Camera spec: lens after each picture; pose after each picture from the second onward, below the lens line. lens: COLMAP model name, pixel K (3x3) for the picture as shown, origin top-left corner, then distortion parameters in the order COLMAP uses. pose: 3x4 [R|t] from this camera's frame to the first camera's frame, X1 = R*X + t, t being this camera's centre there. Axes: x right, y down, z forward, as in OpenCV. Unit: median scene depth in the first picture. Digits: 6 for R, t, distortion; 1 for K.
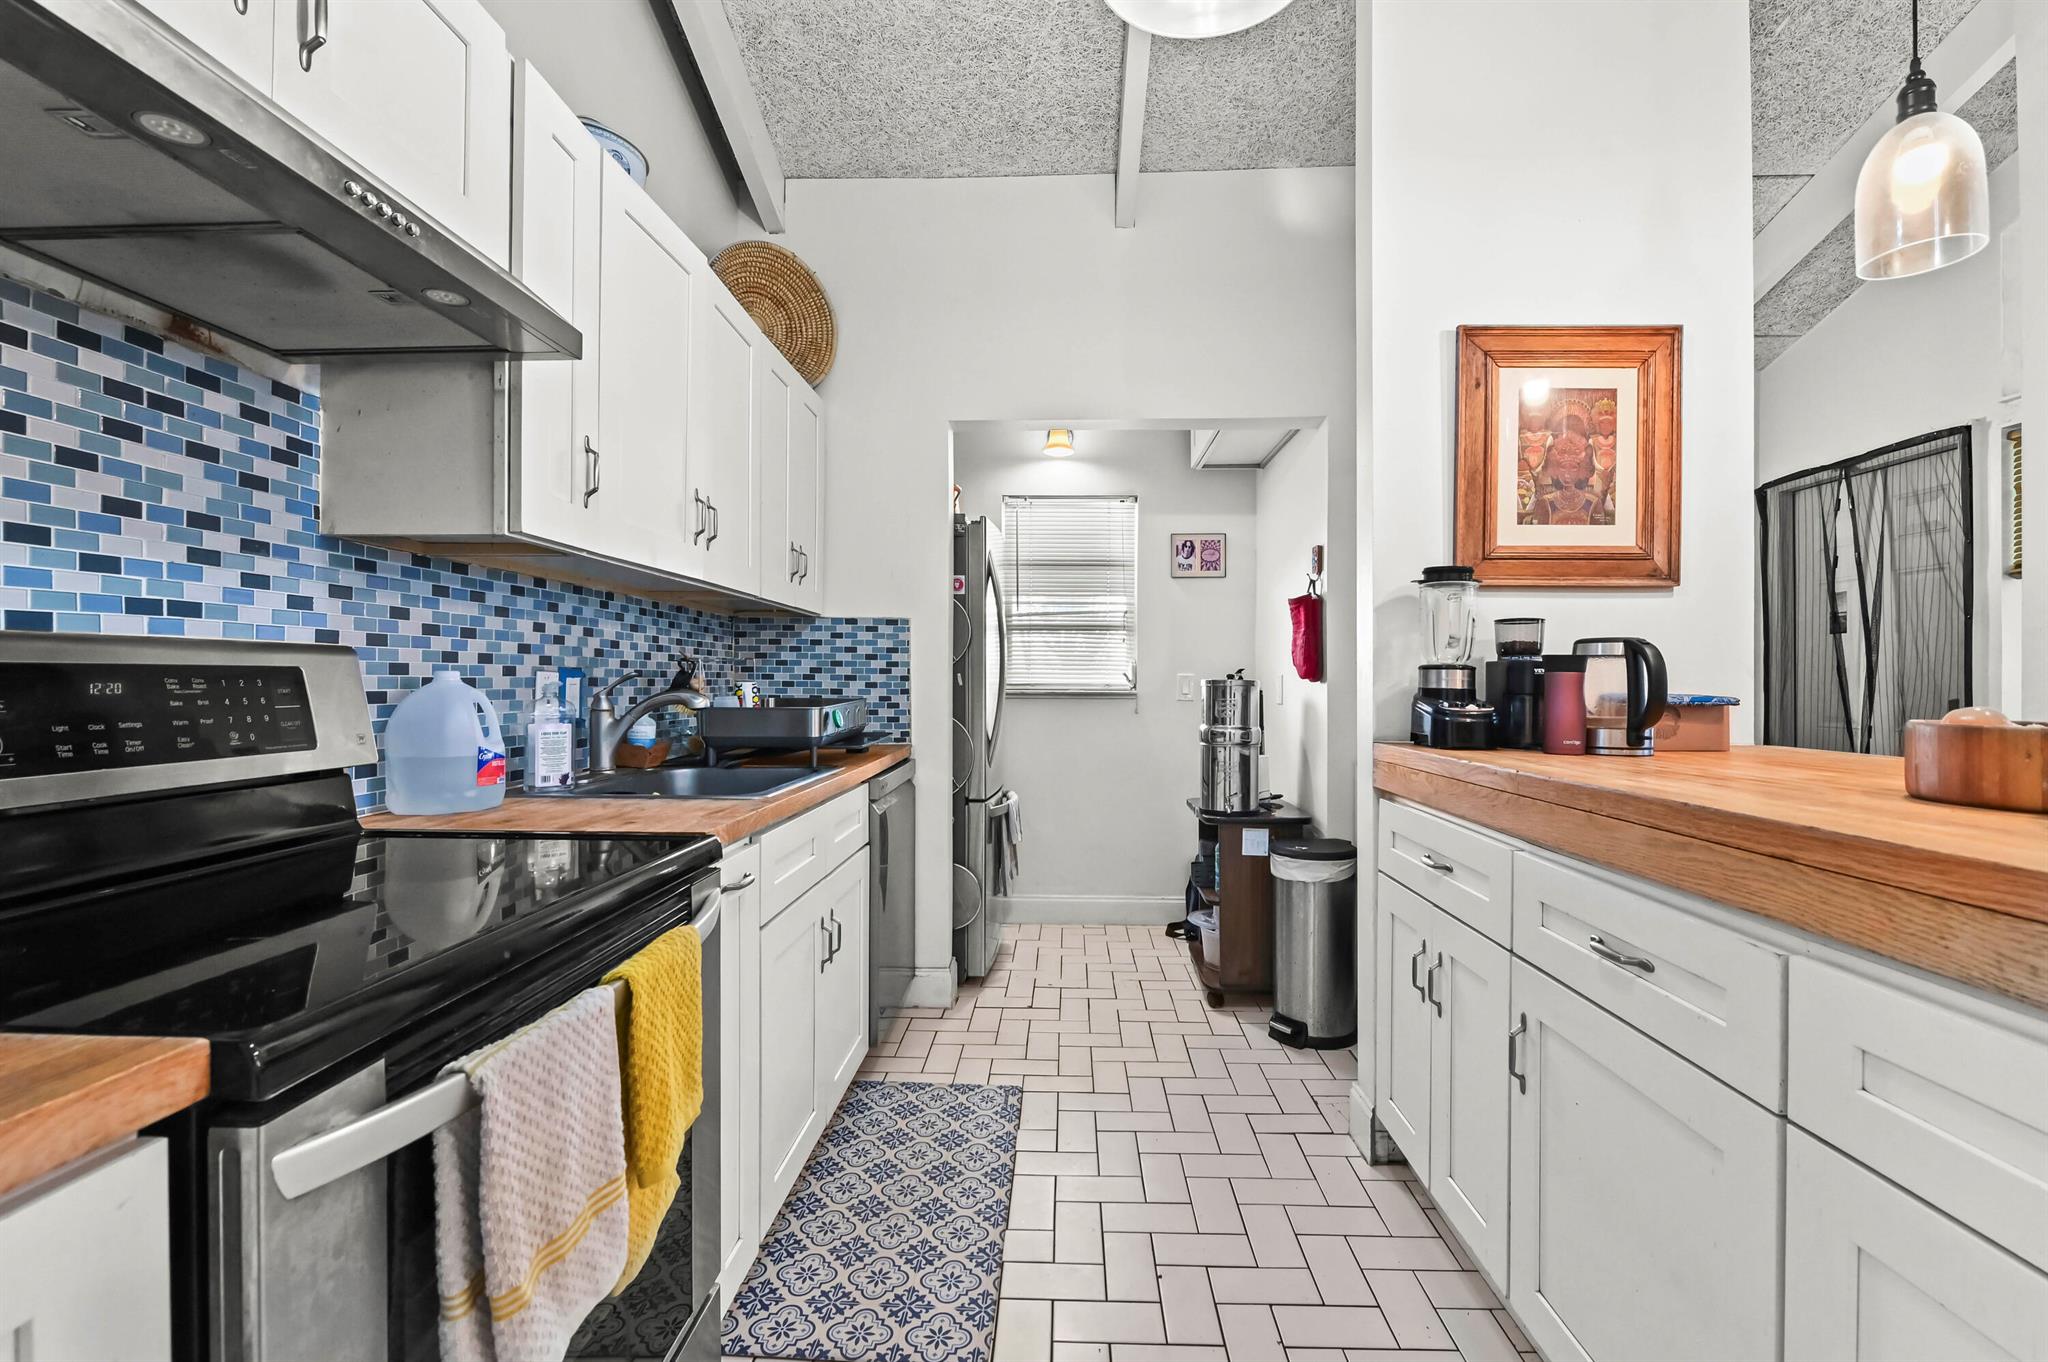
lens RADIAL K [[855.4, 0, 1043.4], [0, 855.4, 680.0], [0, 0, 1]] dist [-0.002202, -0.000507]
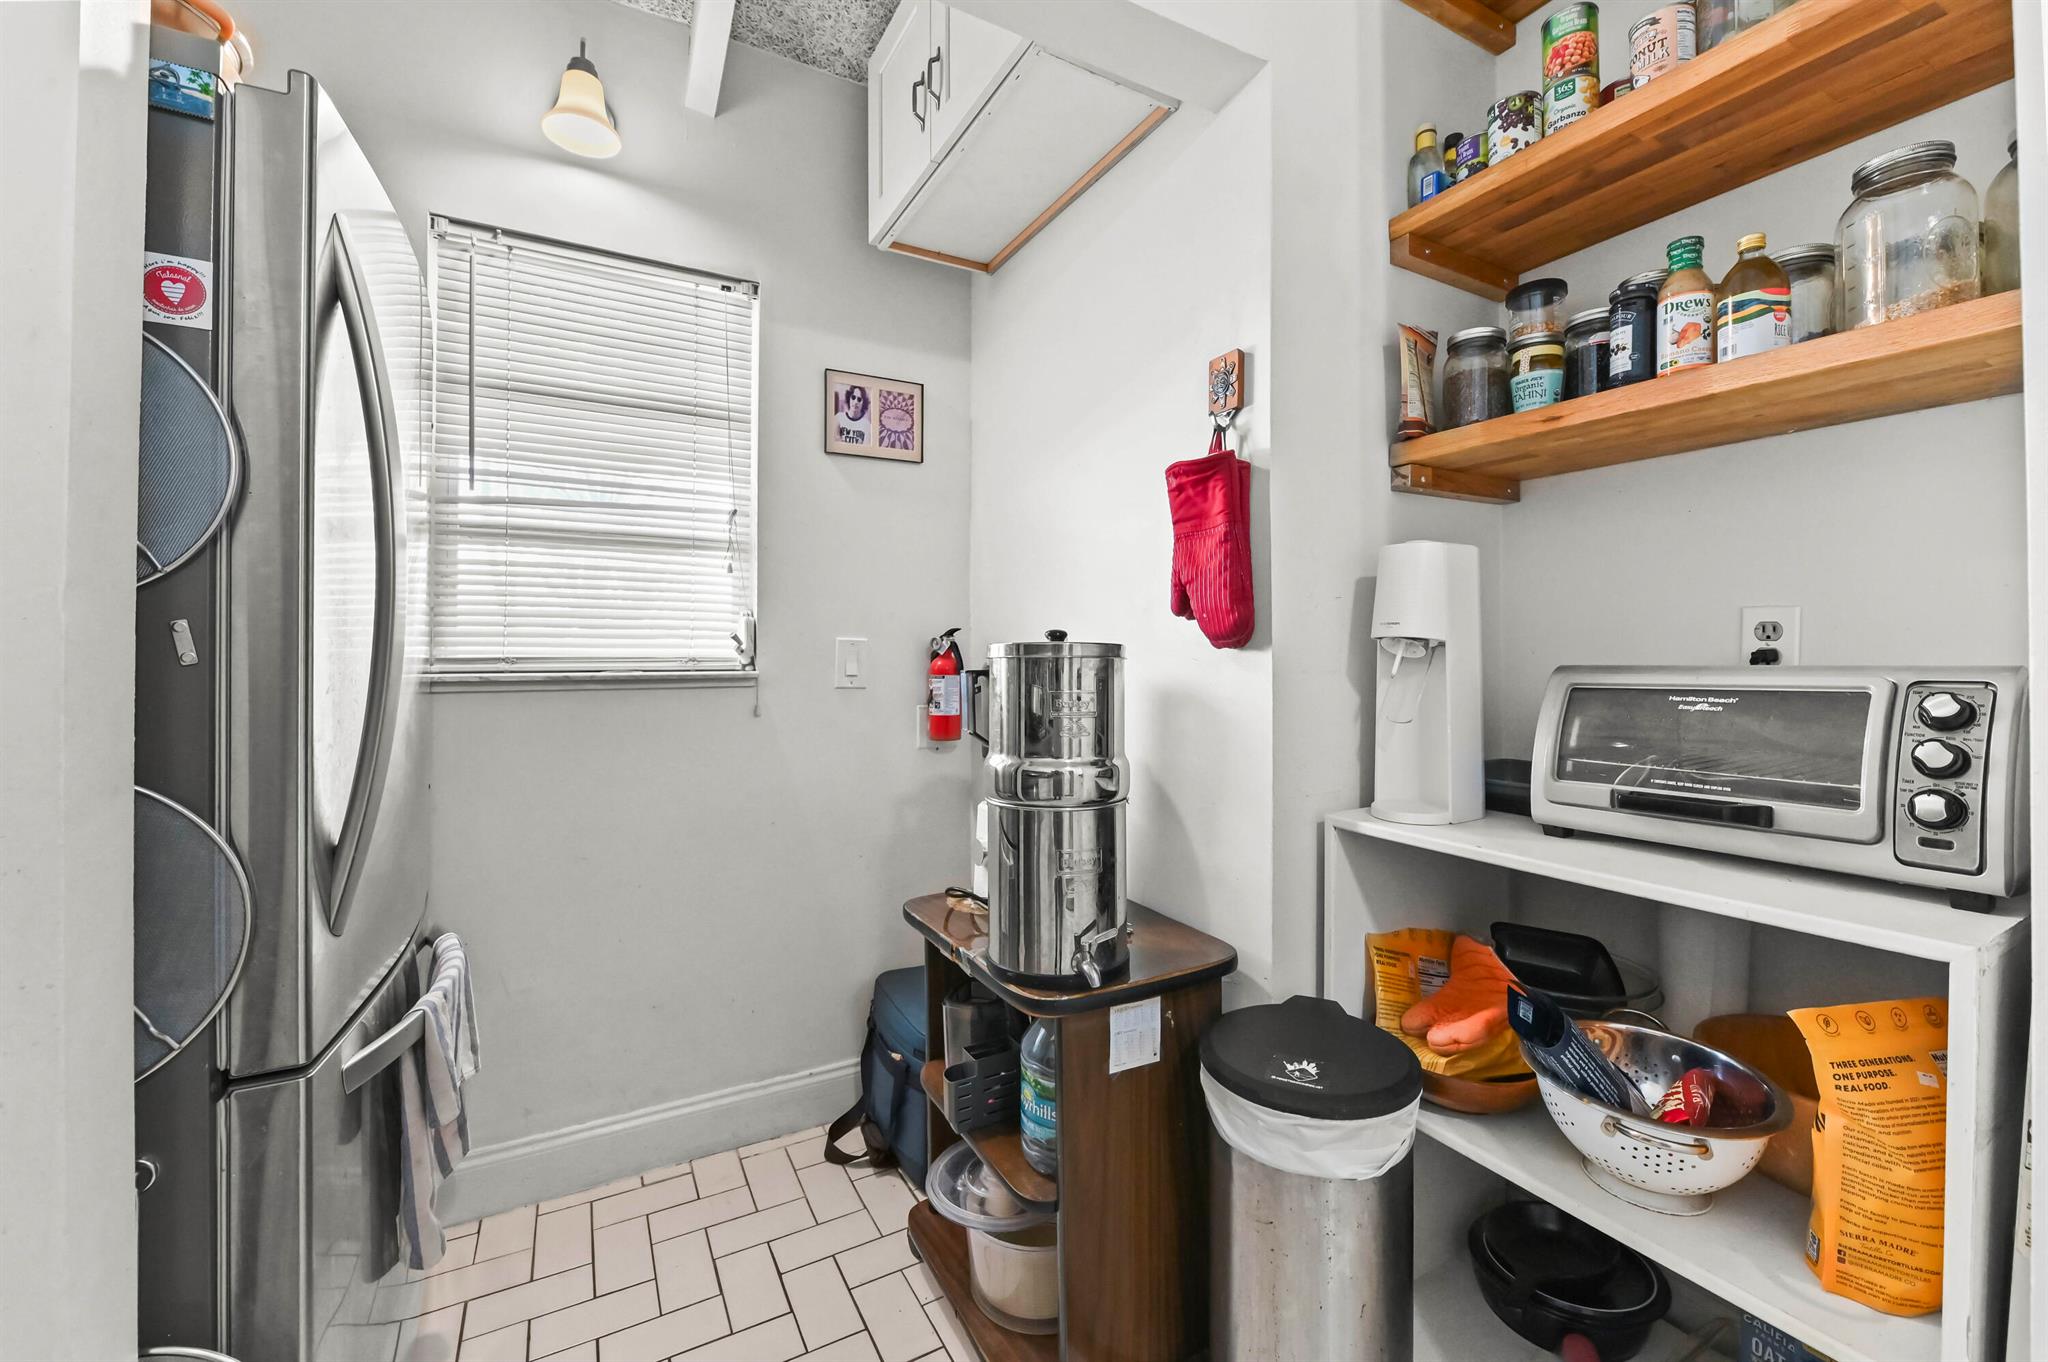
lens RADIAL K [[822.5, 0, 1024.4], [0, 822.5, 655.7], [0, 0, 1]] dist [-0.008299, 0.000269]
pose [[0.863615, -0.001765, 0.504148, 0.002065], [0.001694, 0.999998, 0.000599, 0.005304], [-0.504148, 0.000337, 0.863617, 0.681916]]
